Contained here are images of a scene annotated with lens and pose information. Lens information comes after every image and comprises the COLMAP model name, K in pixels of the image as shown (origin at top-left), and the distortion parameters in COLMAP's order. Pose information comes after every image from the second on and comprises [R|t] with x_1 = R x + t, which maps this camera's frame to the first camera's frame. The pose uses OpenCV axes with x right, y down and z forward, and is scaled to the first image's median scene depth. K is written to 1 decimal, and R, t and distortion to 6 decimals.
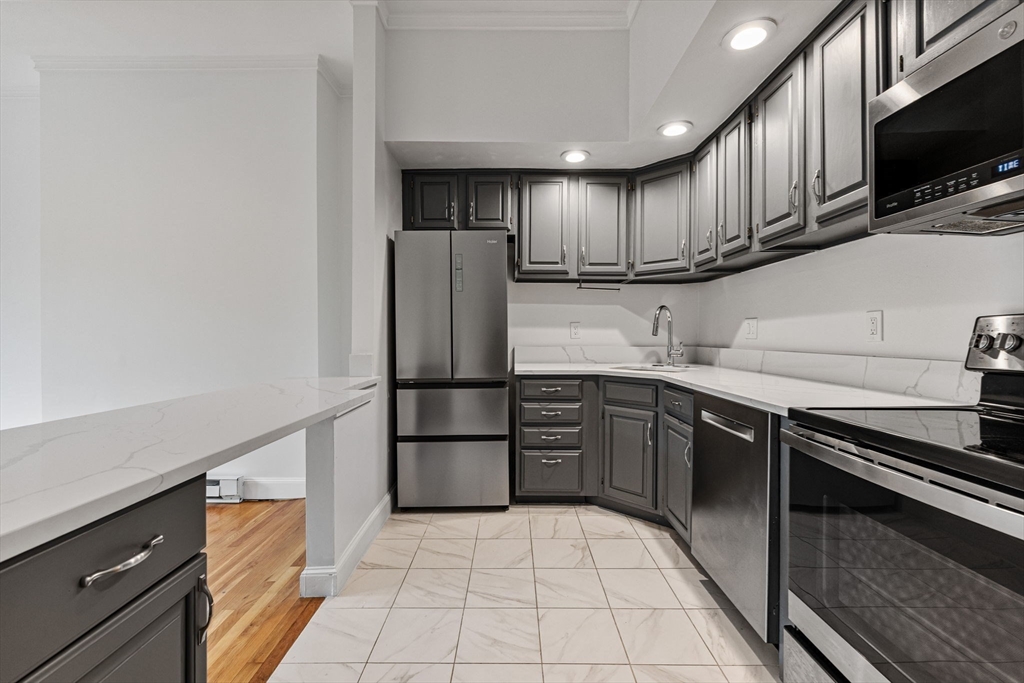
lens RADIAL K [[430.2, 0, 512.5], [0, 430.2, 340.7], [0, 0, 1]] dist [-0.000514, 0.000139]
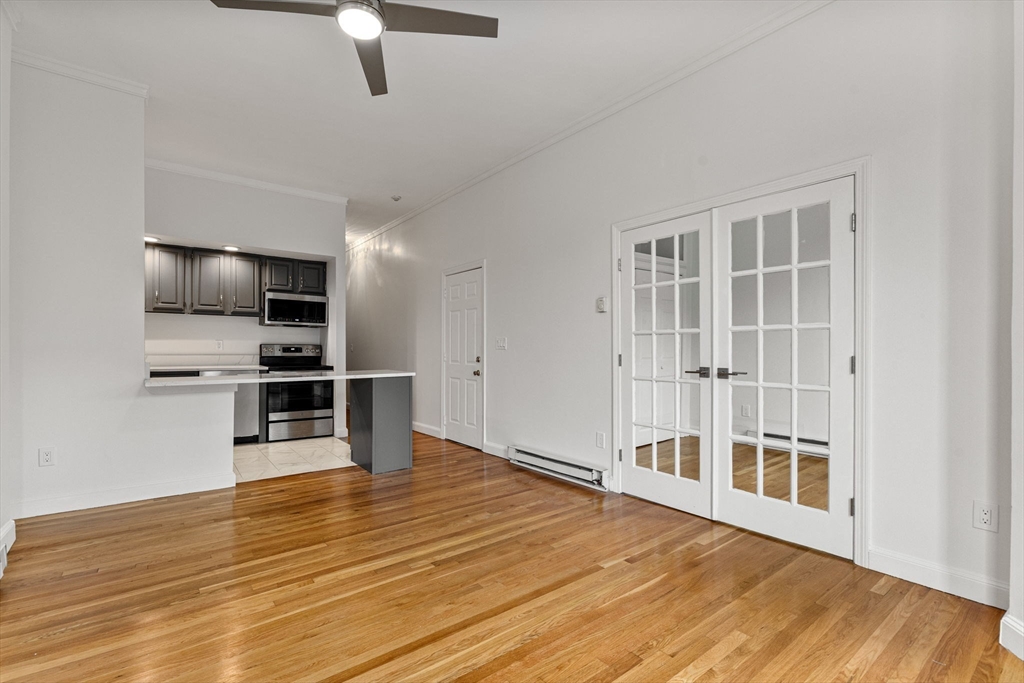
lens RADIAL K [[471.4, 0, 511.0], [0, 471.4, 343.7], [0, 0, 1]] dist [-0.003737, 0.000417]
pose [[-0.609204, 0.002818, 0.793008, -2.053487], [-0.000463, 0.999992, -0.003909, -0.021460], [-0.793013, -0.002748, -0.609198, 0.930304]]
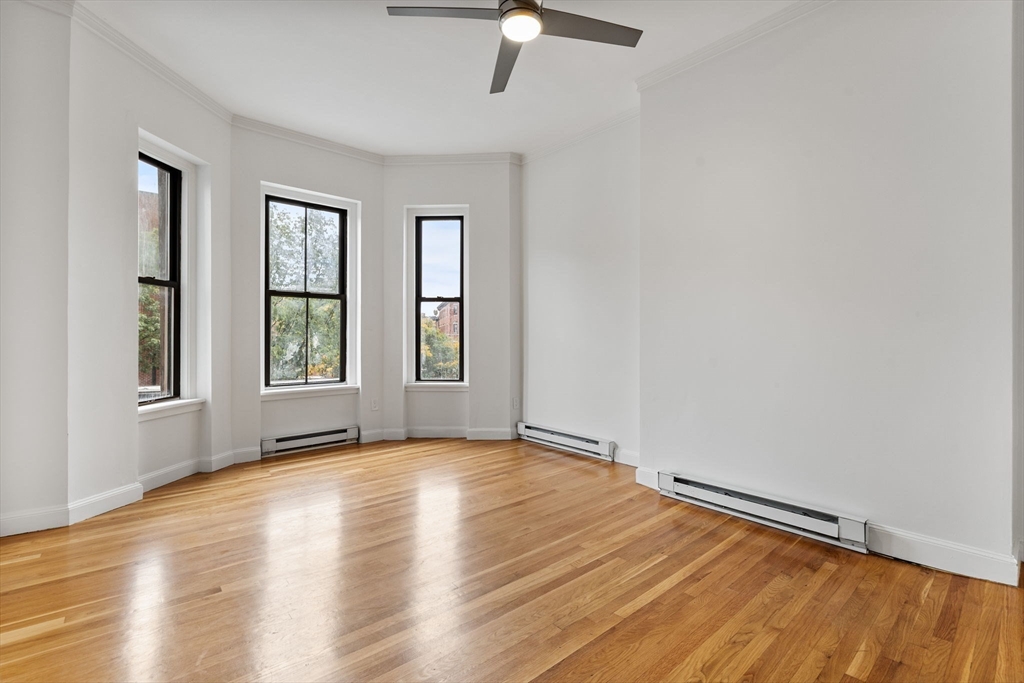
lens RADIAL K [[471.4, 0, 519.3], [0, 471.4, 338.1], [0, 0, 1]] dist [-0.003737, 0.000417]
pose [[0.664256, 0.002966, -0.747499, -0.550293], [-0.004158, 0.999991, 0.000273, -0.004902], [0.747493, 0.002927, 0.664263, -0.019849]]
